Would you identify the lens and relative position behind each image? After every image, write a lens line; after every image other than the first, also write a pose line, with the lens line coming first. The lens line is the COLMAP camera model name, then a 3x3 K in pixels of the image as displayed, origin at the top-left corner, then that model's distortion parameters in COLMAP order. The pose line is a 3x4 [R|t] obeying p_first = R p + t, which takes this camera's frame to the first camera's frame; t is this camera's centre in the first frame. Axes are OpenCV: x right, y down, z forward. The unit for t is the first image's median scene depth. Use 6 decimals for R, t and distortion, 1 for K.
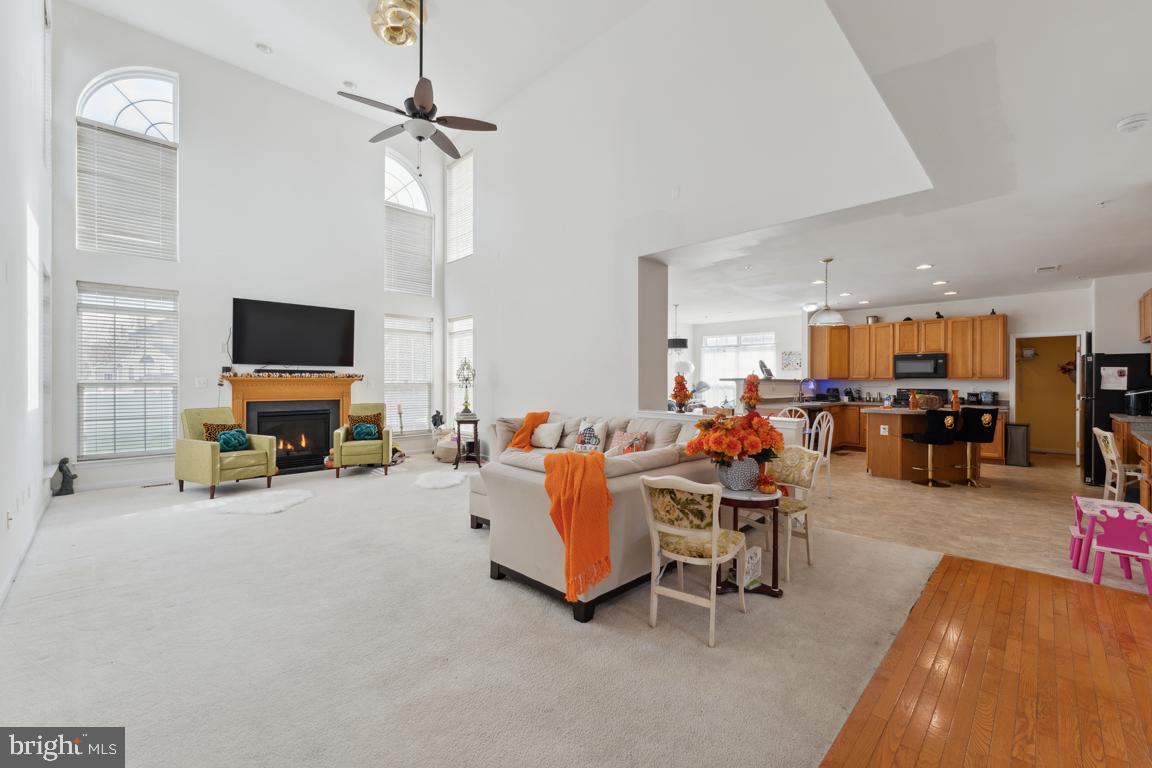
lens RADIAL K [[480.8, 0, 576.0], [0, 480.8, 384.0], [0, 0, 1]] dist [-0.000717, 0.000355]
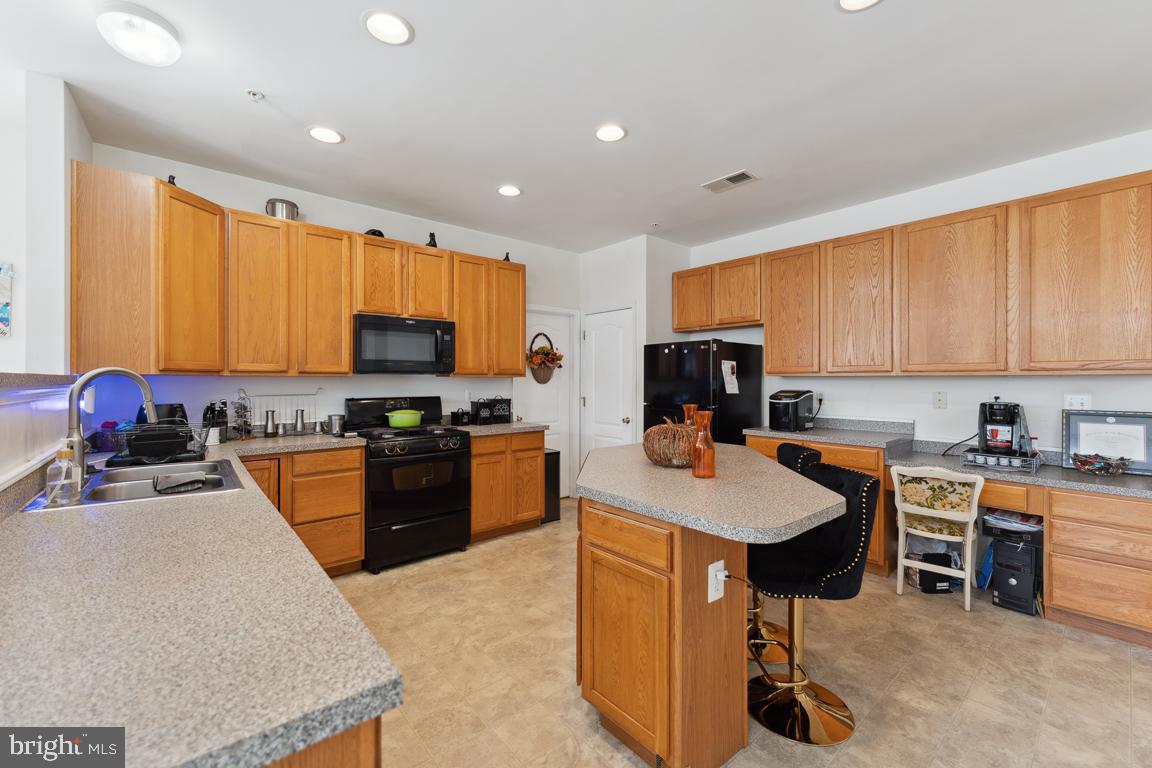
lens RADIAL K [[468.1, 0, 580.0], [0, 468.1, 377.9], [0, 0, 1]] dist [0.001325, 0.000390]
pose [[0.080582, 0.002577, 0.996745, 0.313234], [0.002165, 0.999994, -0.002760, -0.006530], [-0.996746, 0.002380, 0.080576, 0.835845]]
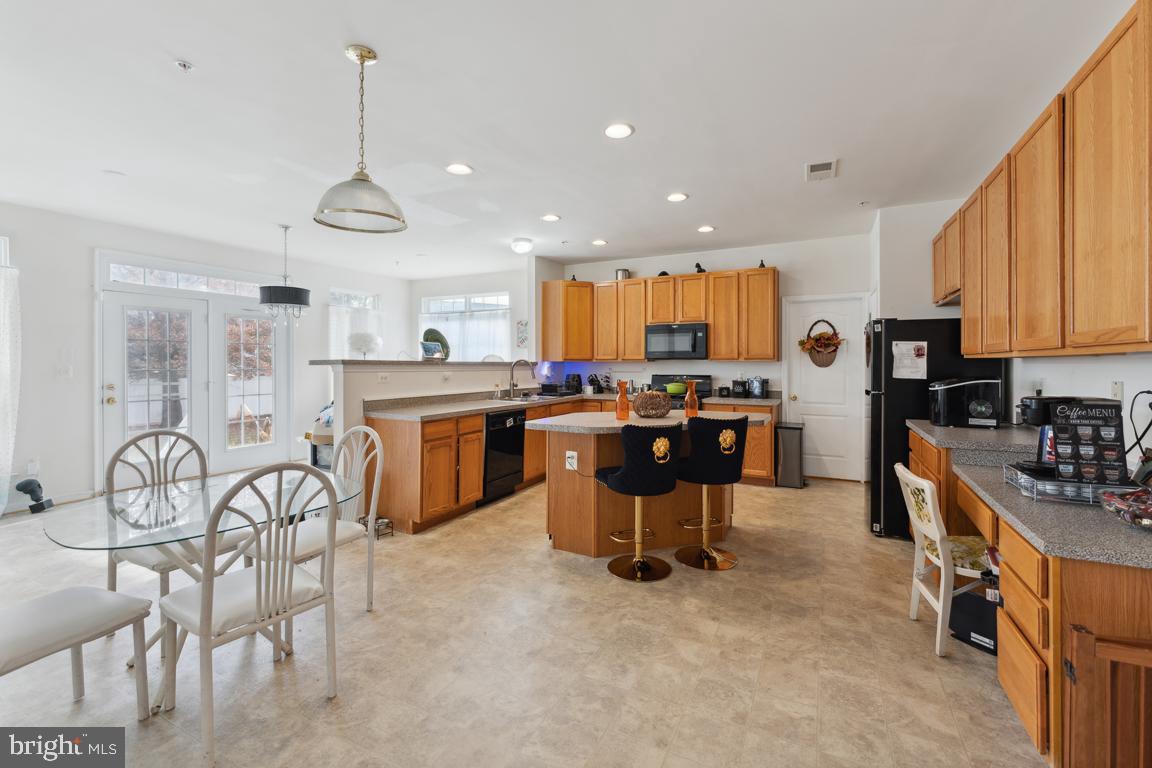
lens RADIAL K [[484.2, 0, 593.5], [0, 484.2, 364.2], [0, 0, 1]] dist [-0.000233, -0.000035]
pose [[0.947811, -0.004500, 0.318802, 0.396700], [0.004745, 0.999989, 0.000009, -0.006127], [-0.318798, 0.001504, 0.947821, 0.397339]]
